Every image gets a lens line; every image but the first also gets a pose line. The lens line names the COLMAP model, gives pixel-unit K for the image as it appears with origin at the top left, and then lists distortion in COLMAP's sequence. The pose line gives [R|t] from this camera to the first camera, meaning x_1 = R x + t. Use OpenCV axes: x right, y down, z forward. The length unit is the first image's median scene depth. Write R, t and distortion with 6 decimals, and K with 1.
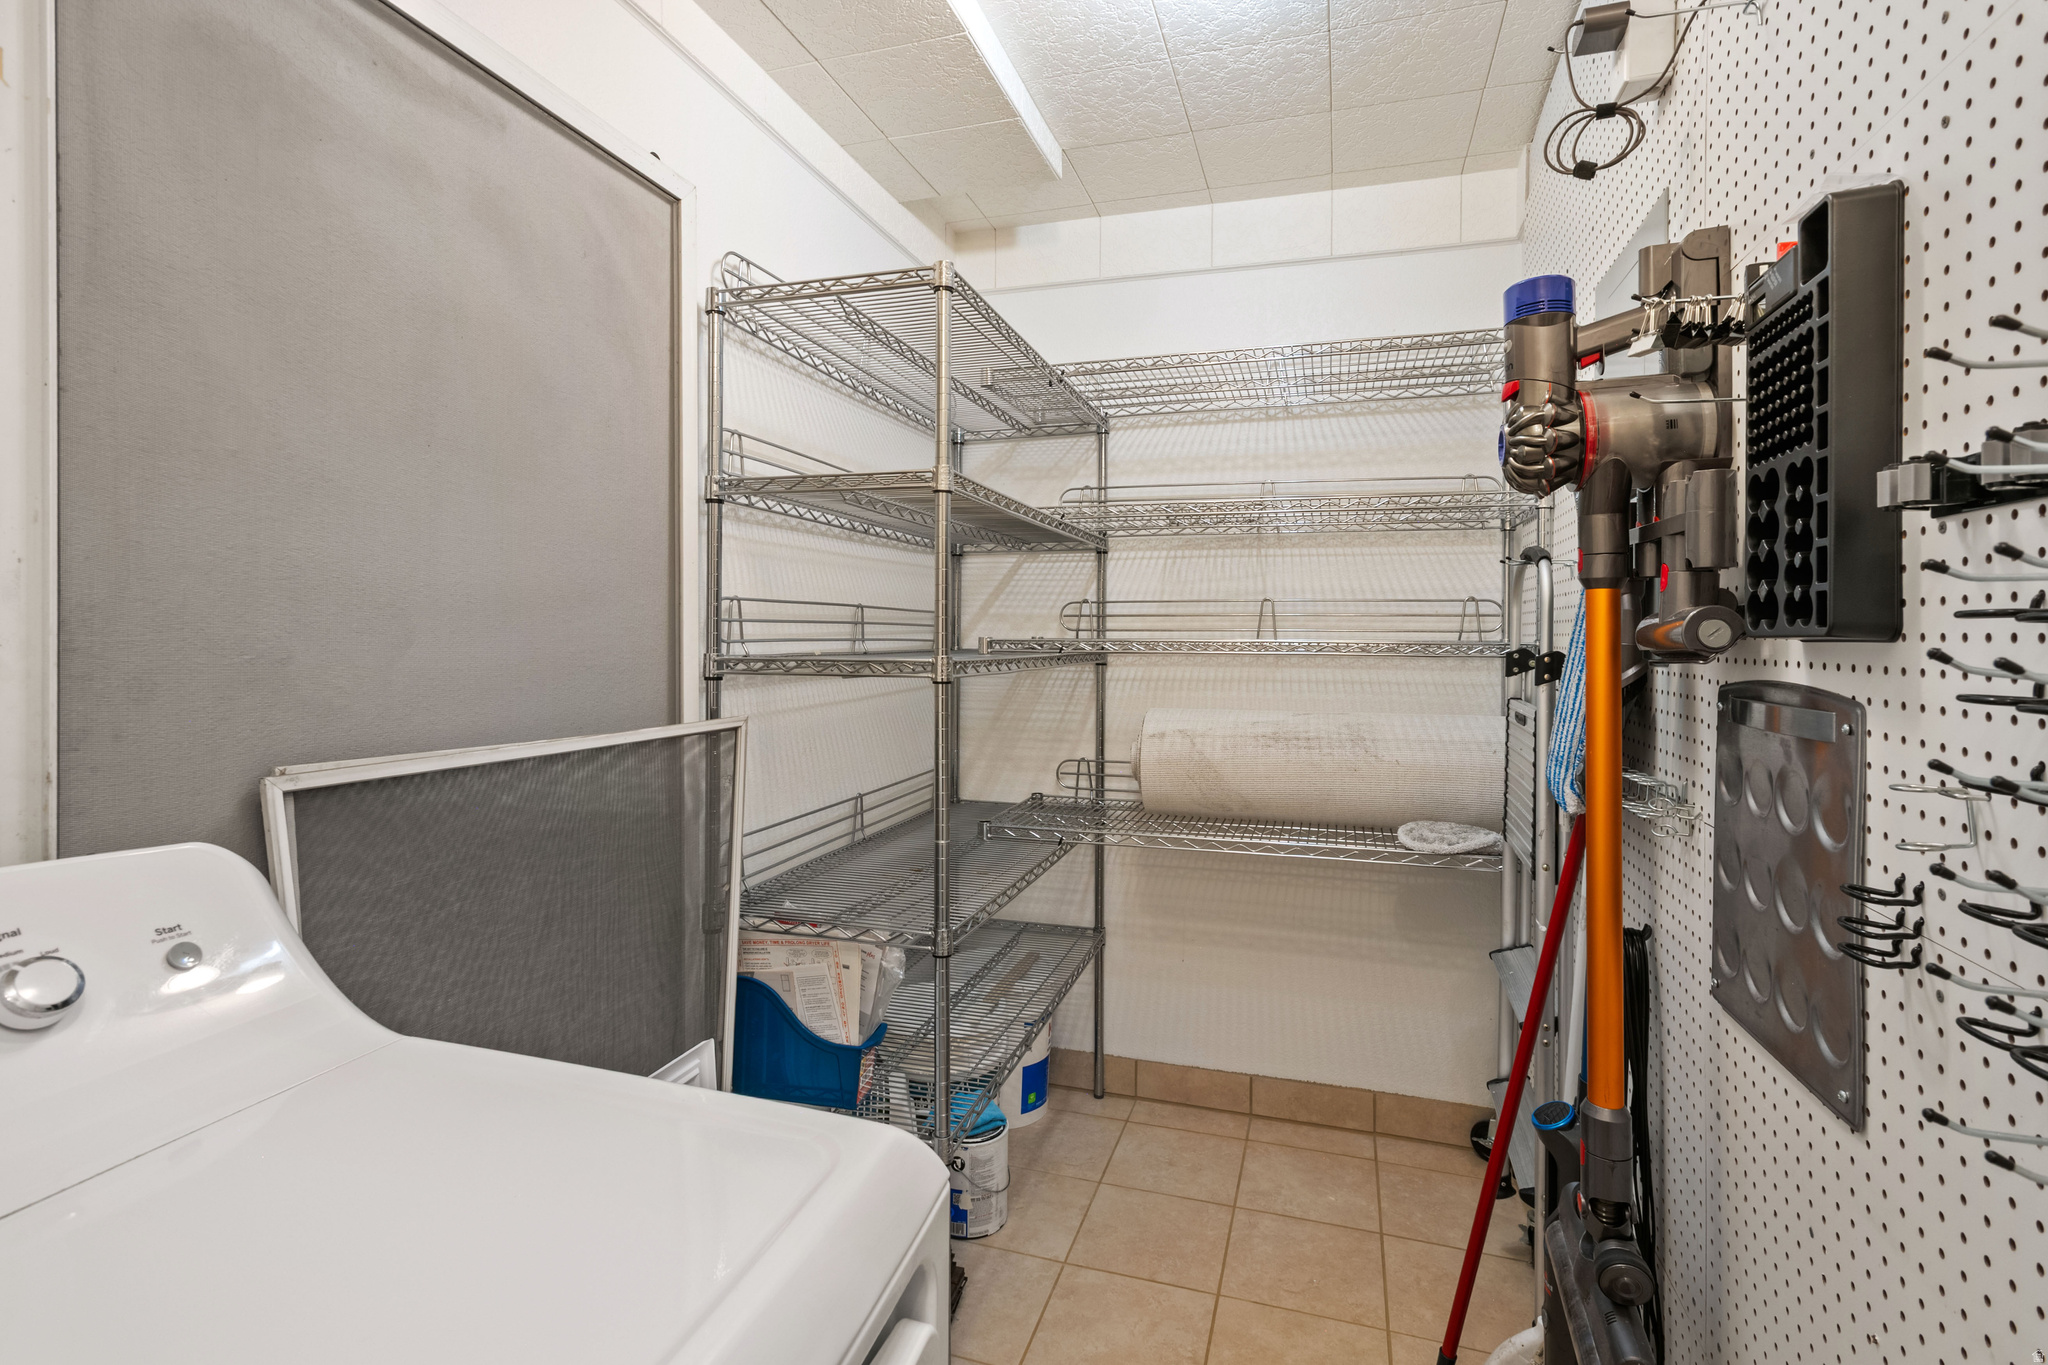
lens RADIAL K [[990.3, 0, 1025.9], [0, 990.3, 621.4], [0, 0, 1]] dist [-0.002502, 0.012018]
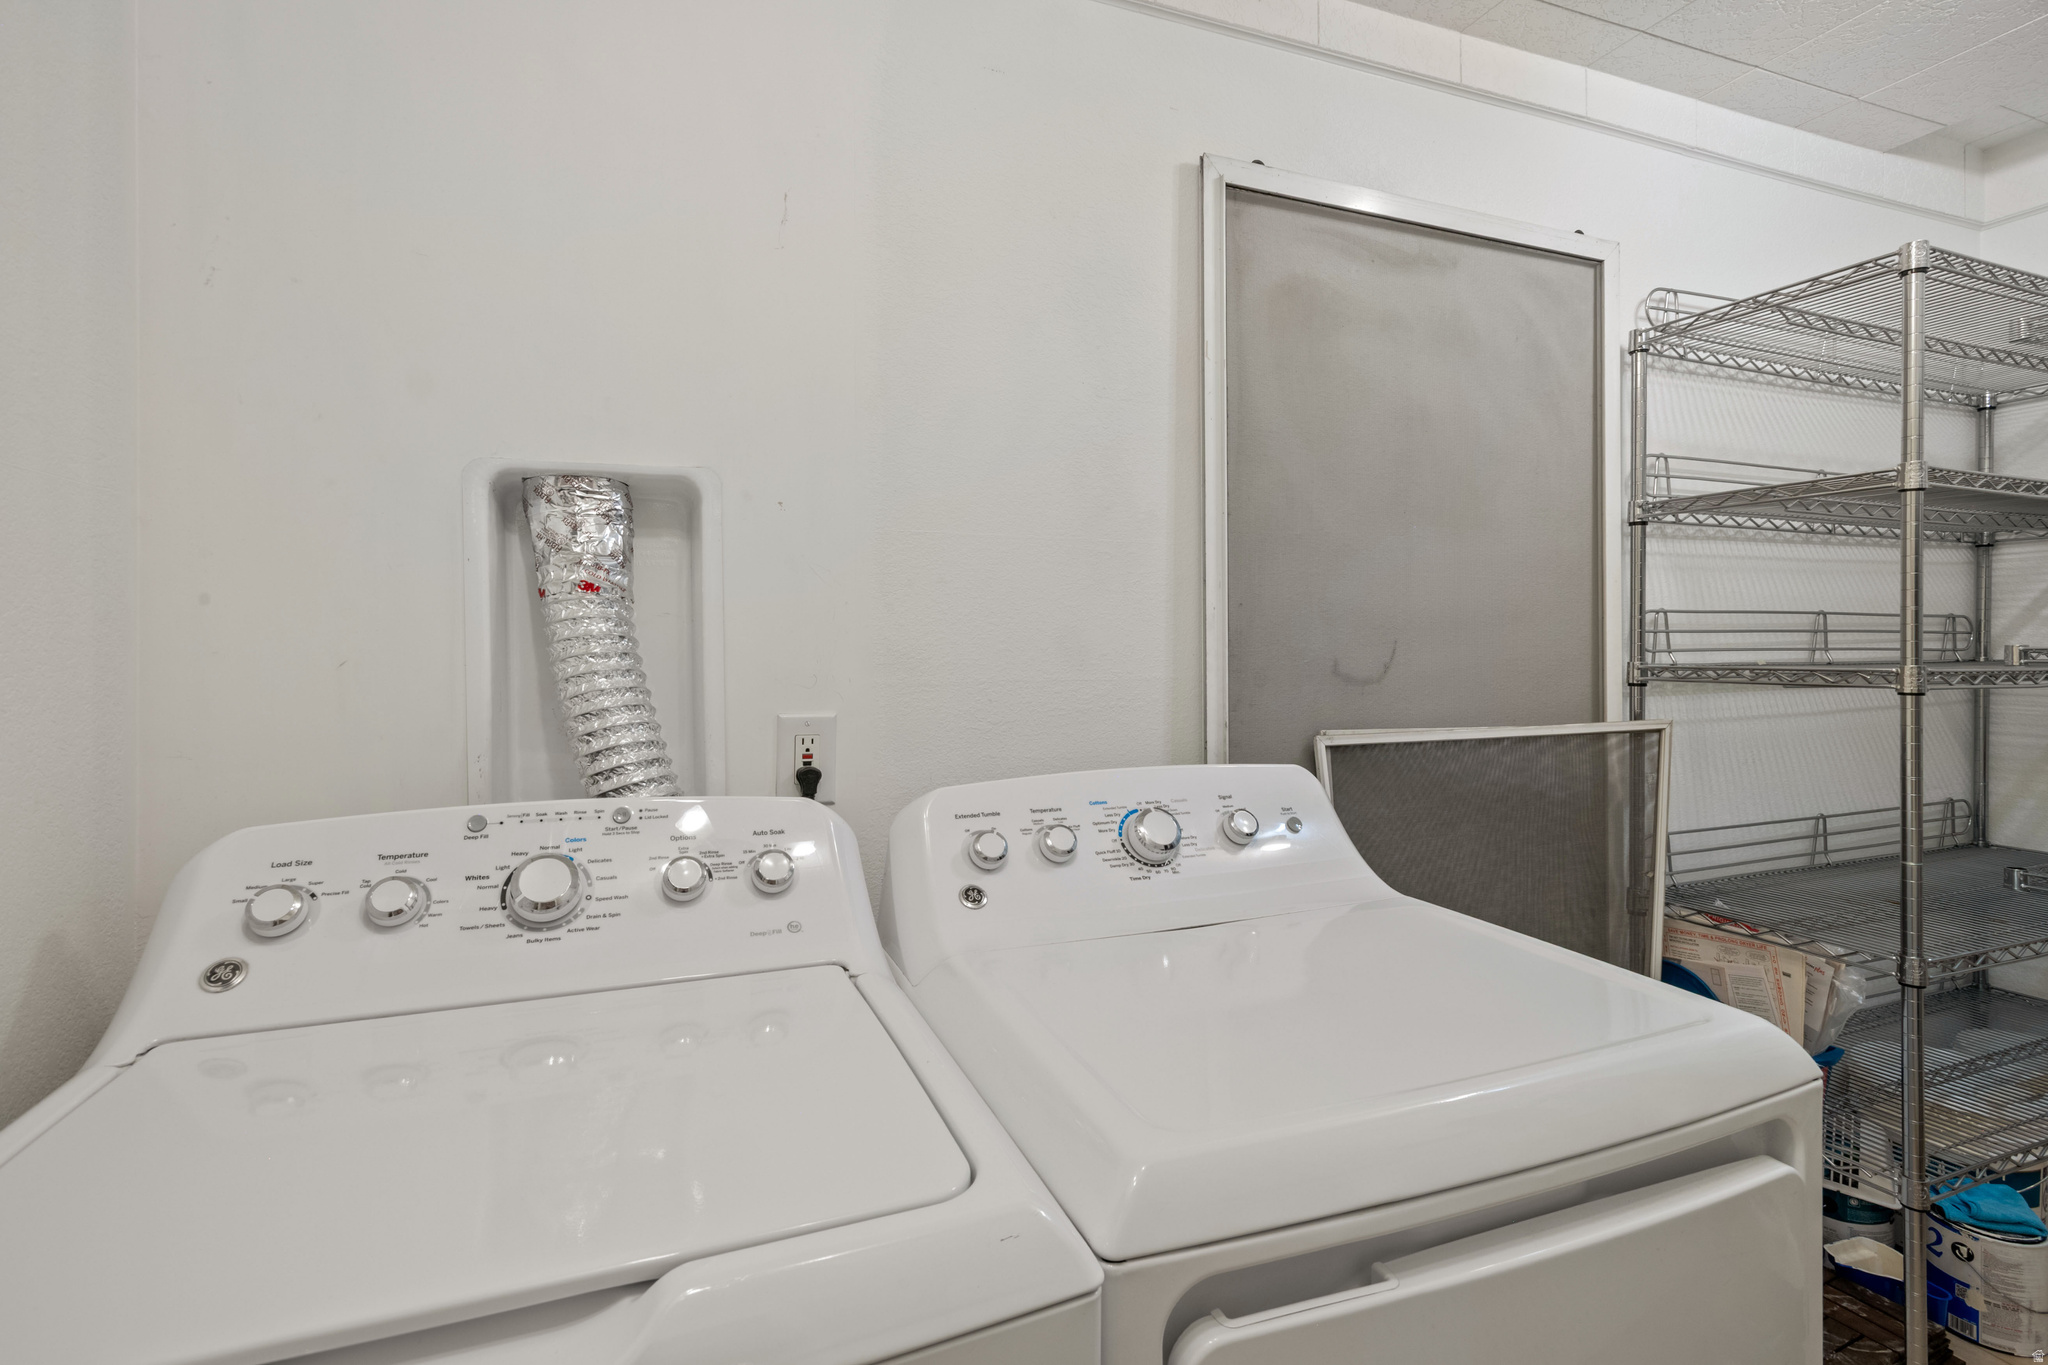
lens RADIAL K [[965.0, 0, 1023.0], [0, 965.0, 666.6], [0, 0, 1]] dist [0.004715, 0.000407]
pose [[0.630245, 0.009635, -0.776337, 0.088301], [0.017615, 0.999488, 0.026705, -0.003150], [0.776197, -0.030506, 0.629752, -0.206695]]
